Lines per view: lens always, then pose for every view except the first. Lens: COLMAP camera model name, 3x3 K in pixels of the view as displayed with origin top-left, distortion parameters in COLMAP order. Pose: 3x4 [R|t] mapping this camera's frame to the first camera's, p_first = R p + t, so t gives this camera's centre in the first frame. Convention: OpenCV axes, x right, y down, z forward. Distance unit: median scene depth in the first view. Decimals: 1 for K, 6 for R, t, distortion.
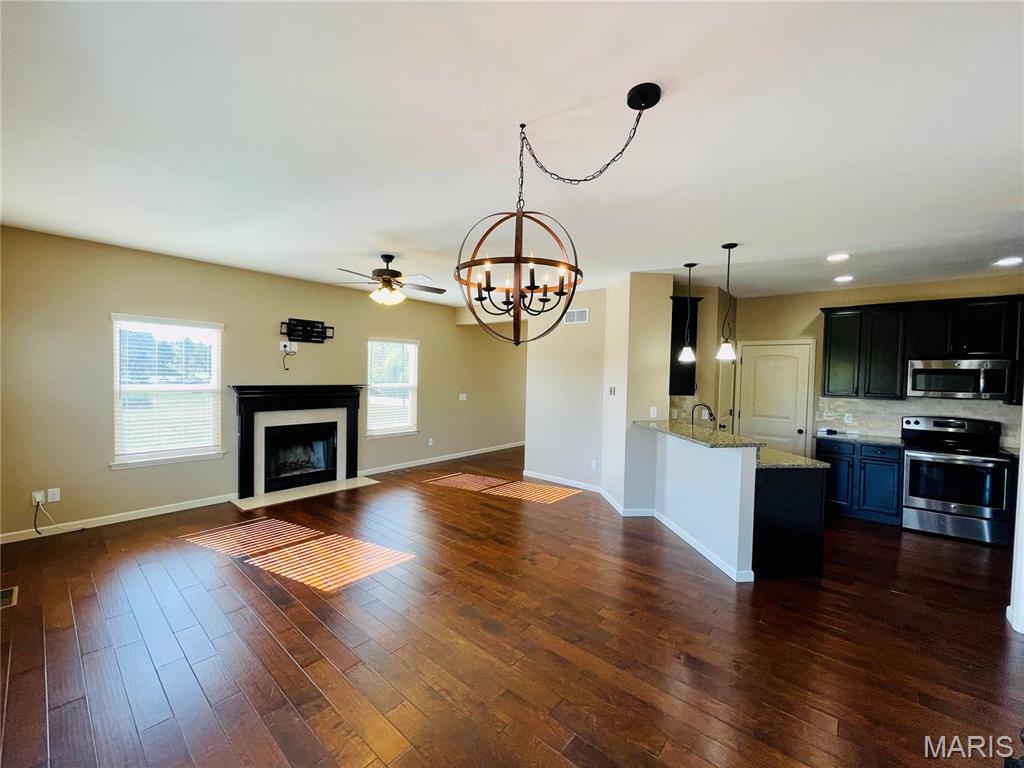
lens RADIAL K [[412.6, 0, 509.6], [0, 412.6, 383.9], [0, 0, 1]] dist [-0.001909, -0.000229]
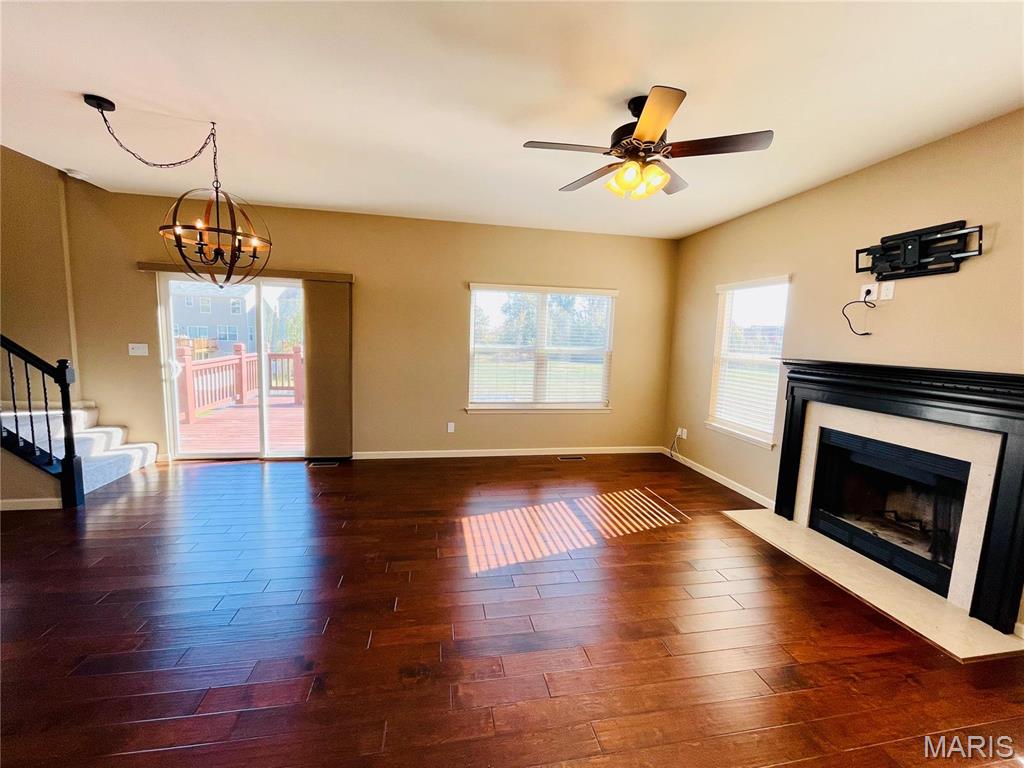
lens RADIAL K [[412.6, 0, 509.6], [0, 412.6, 383.9], [0, 0, 1]] dist [-0.001909, -0.000229]
pose [[-0.616181, 0.046513, -0.786230, 0.210045], [-0.070862, 0.990932, 0.114158, 0.001241], [0.784411, 0.126056, -0.607297, 1.083183]]
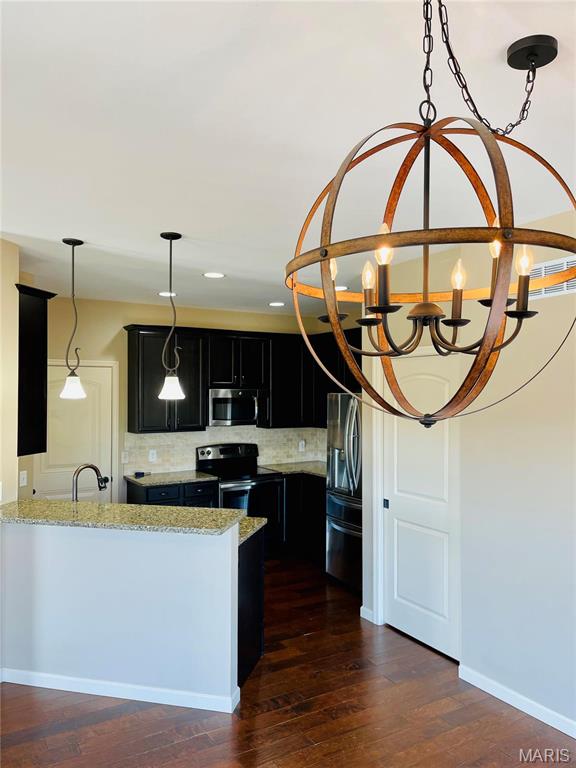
lens RADIAL K [[579.1, 0, 284.0], [0, 579.1, 383.8], [0, 0, 1]] dist [0.007694, 0.003271]
pose [[0.321282, -0.007005, 0.946958, -0.243488], [0.035222, 0.999369, -0.004558, -0.054264], [-0.946328, 0.034818, 0.321326, 0.380015]]
